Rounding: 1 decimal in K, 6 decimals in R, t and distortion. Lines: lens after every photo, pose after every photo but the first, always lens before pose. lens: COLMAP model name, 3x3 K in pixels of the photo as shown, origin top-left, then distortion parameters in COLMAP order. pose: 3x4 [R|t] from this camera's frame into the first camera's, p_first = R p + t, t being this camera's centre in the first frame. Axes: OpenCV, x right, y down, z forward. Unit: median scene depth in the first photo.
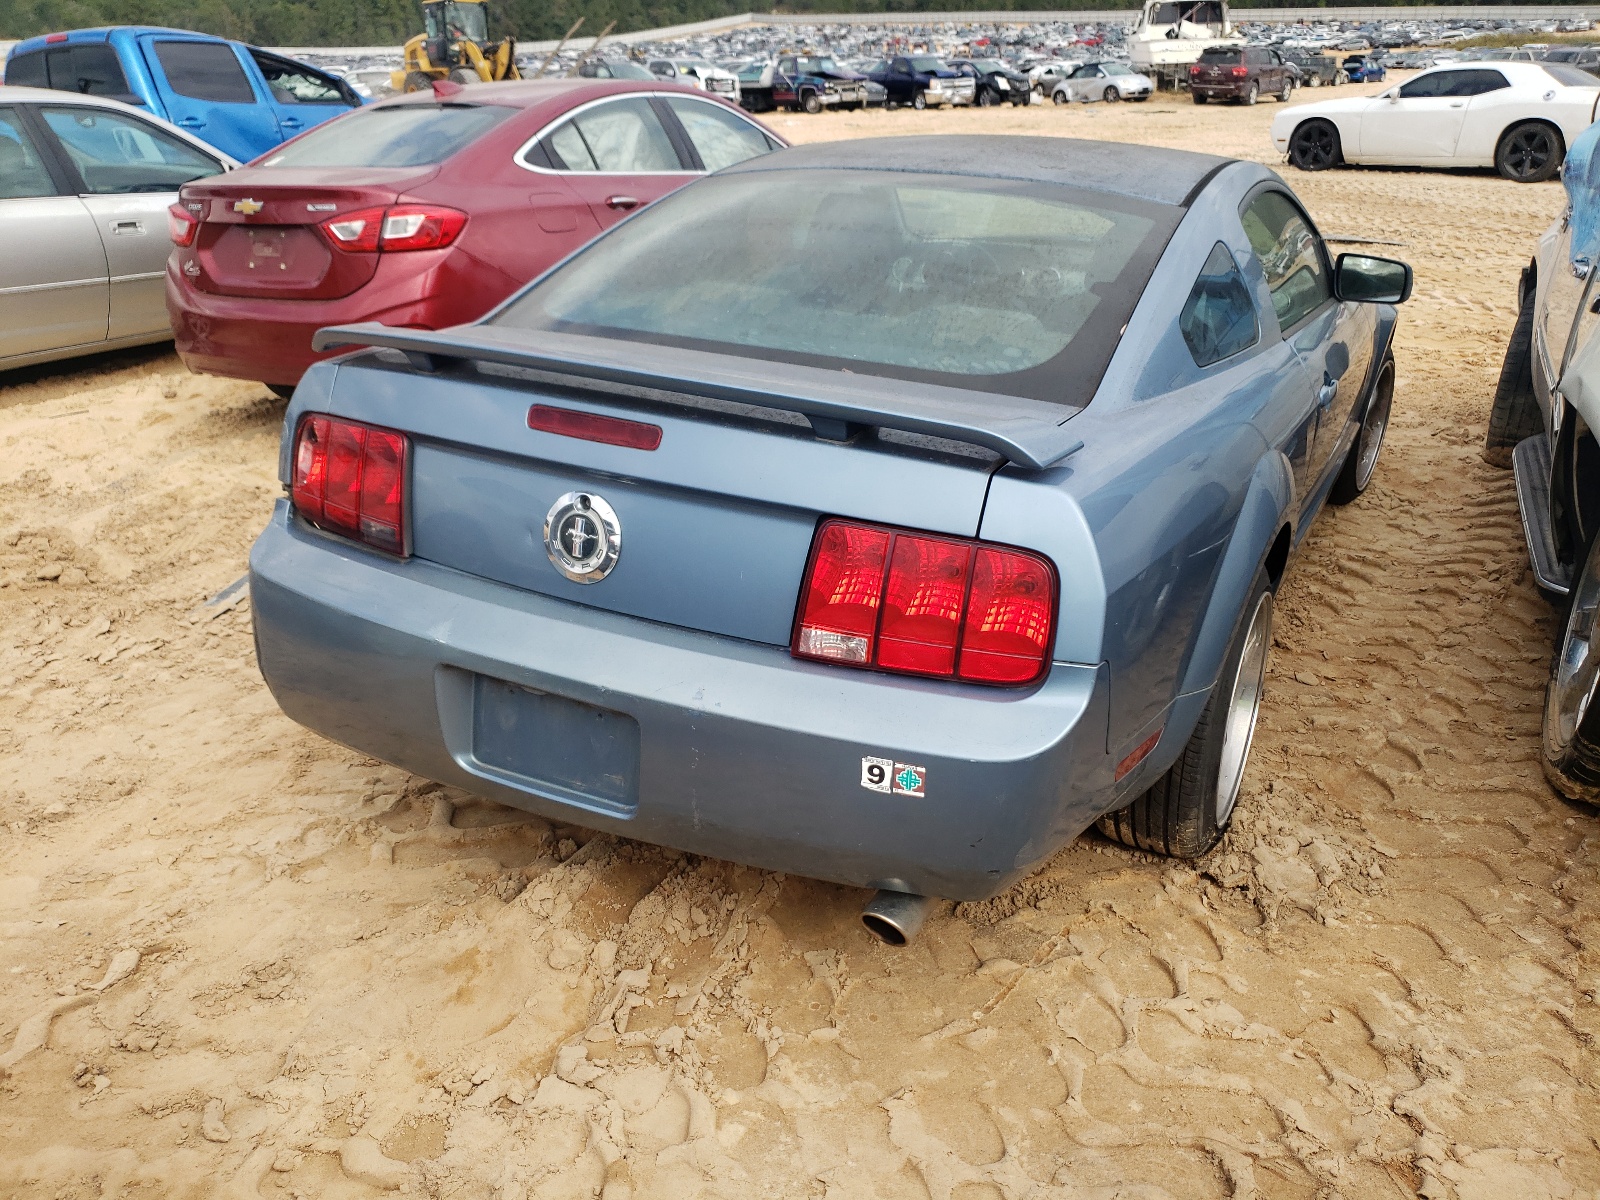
lens RADIAL K [[1240.7, 0, 800.9], [0, 1240.7, 605.3], [0, 0, 1]] dist [0.015900, 0.001789]
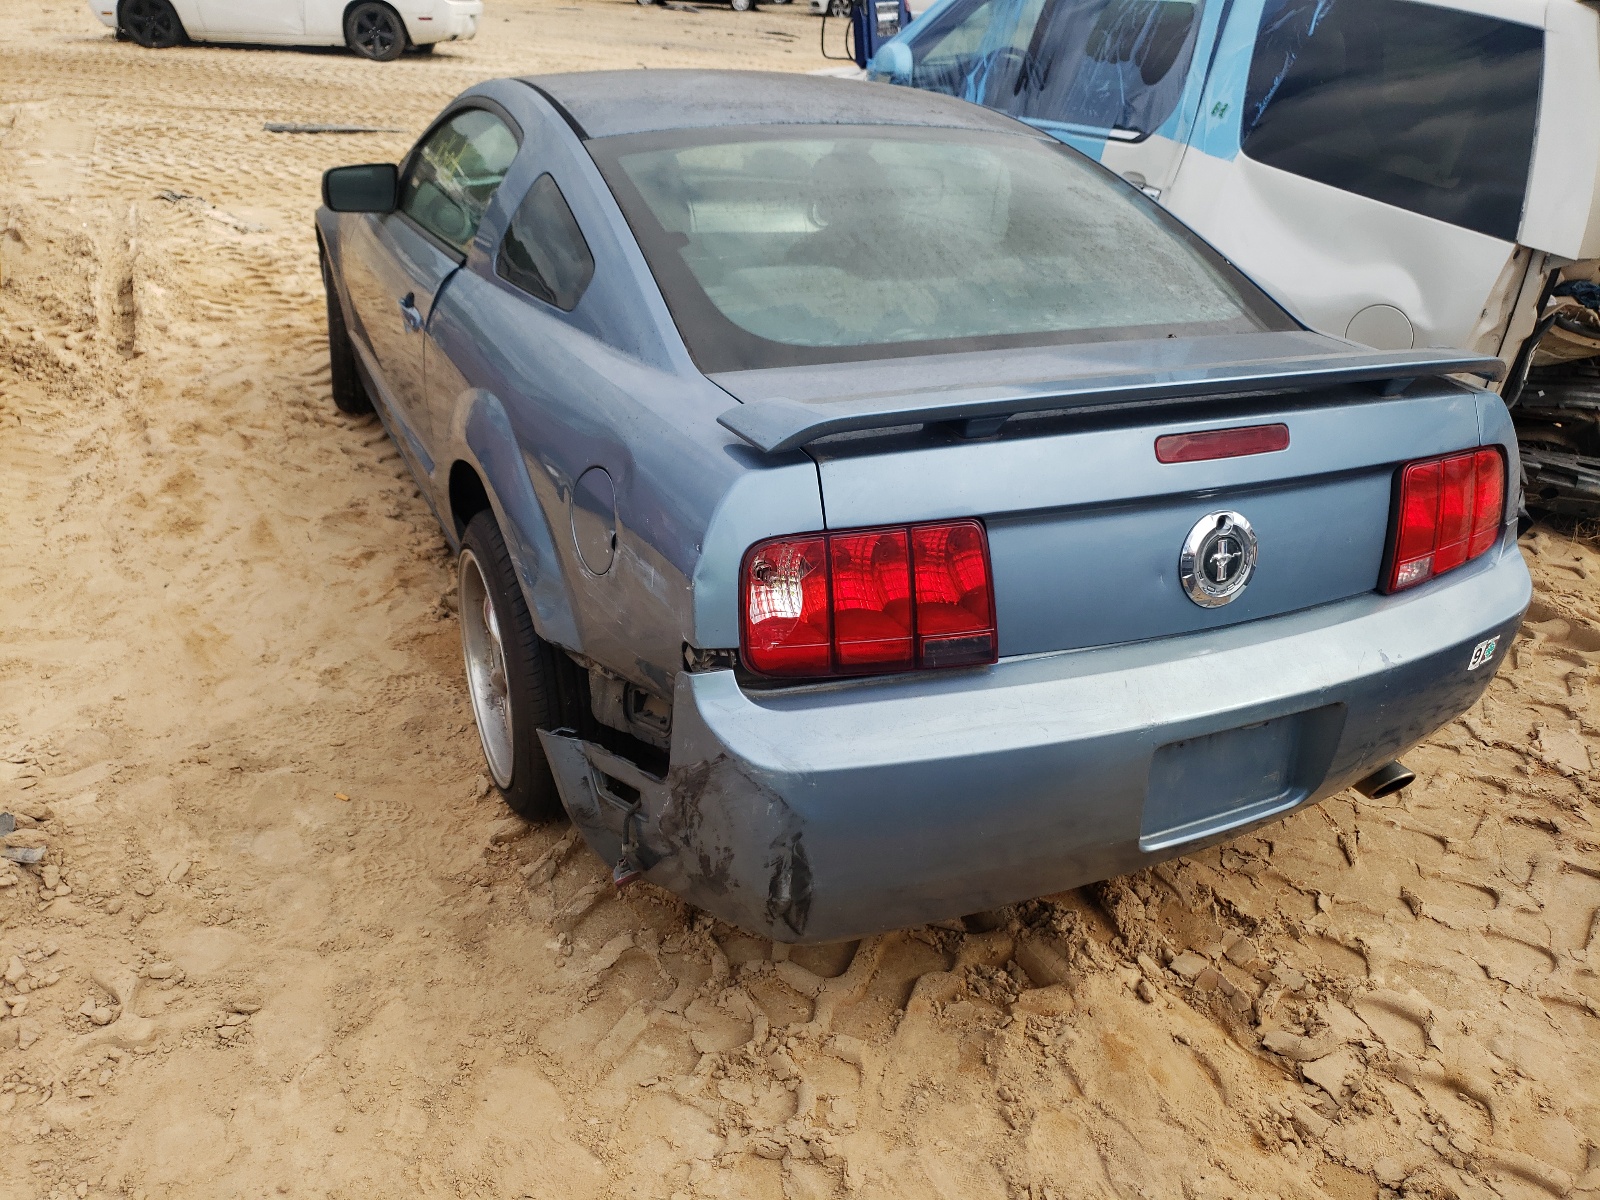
lens RADIAL K [[1240.7, 0, 777.7], [0, 1240.7, 605.2], [0, 0, 1]] dist [0.015900, 0.001789]
pose [[0.601497, -0.338477, 0.723626, -0.140048], [0.269224, 0.938705, 0.215295, -0.041194], [-0.752144, 0.065318, 0.655754, 0.082135]]
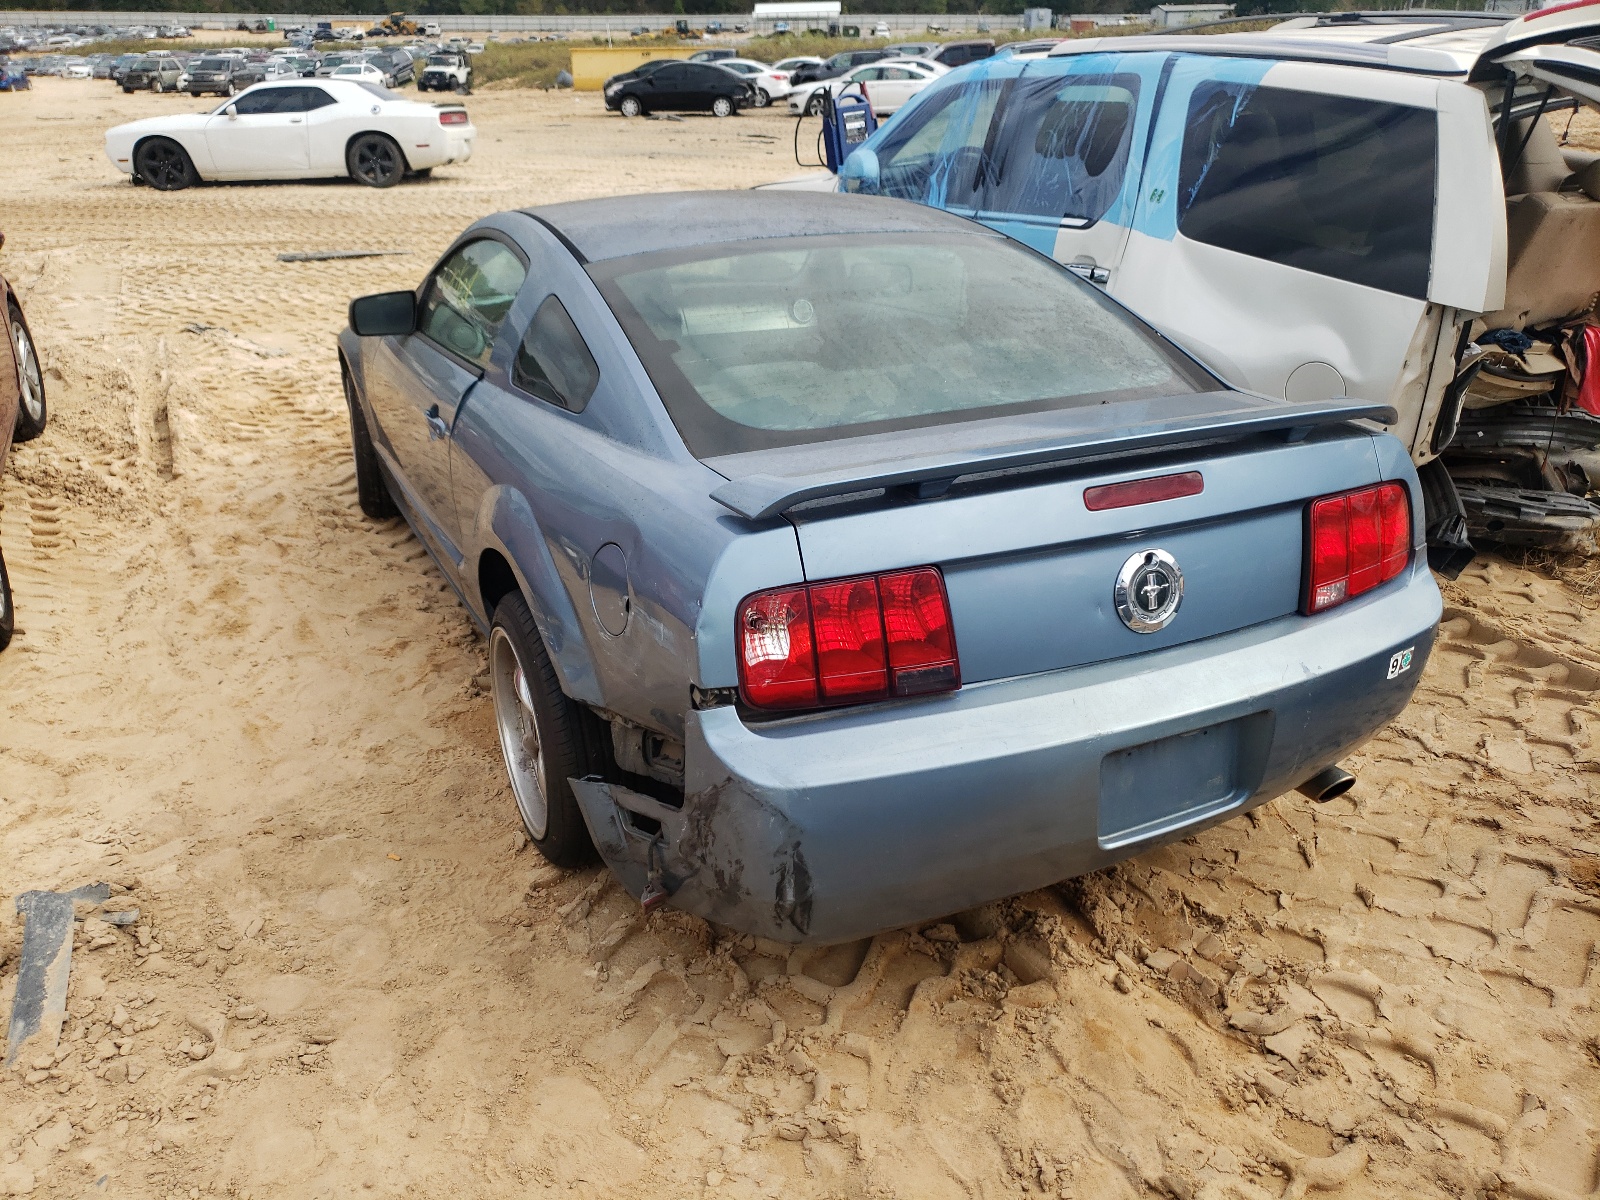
lens RADIAL K [[1240.7, 0, 769.2], [0, 1240.7, 611.5], [0, 0, 1]] dist [0.015900, 0.001789]
pose [[0.594558, -0.326768, 0.734659, -0.154423], [0.326099, 0.933173, 0.151153, -0.040709], [-0.734956, 0.149702, 0.661384, 0.067936]]
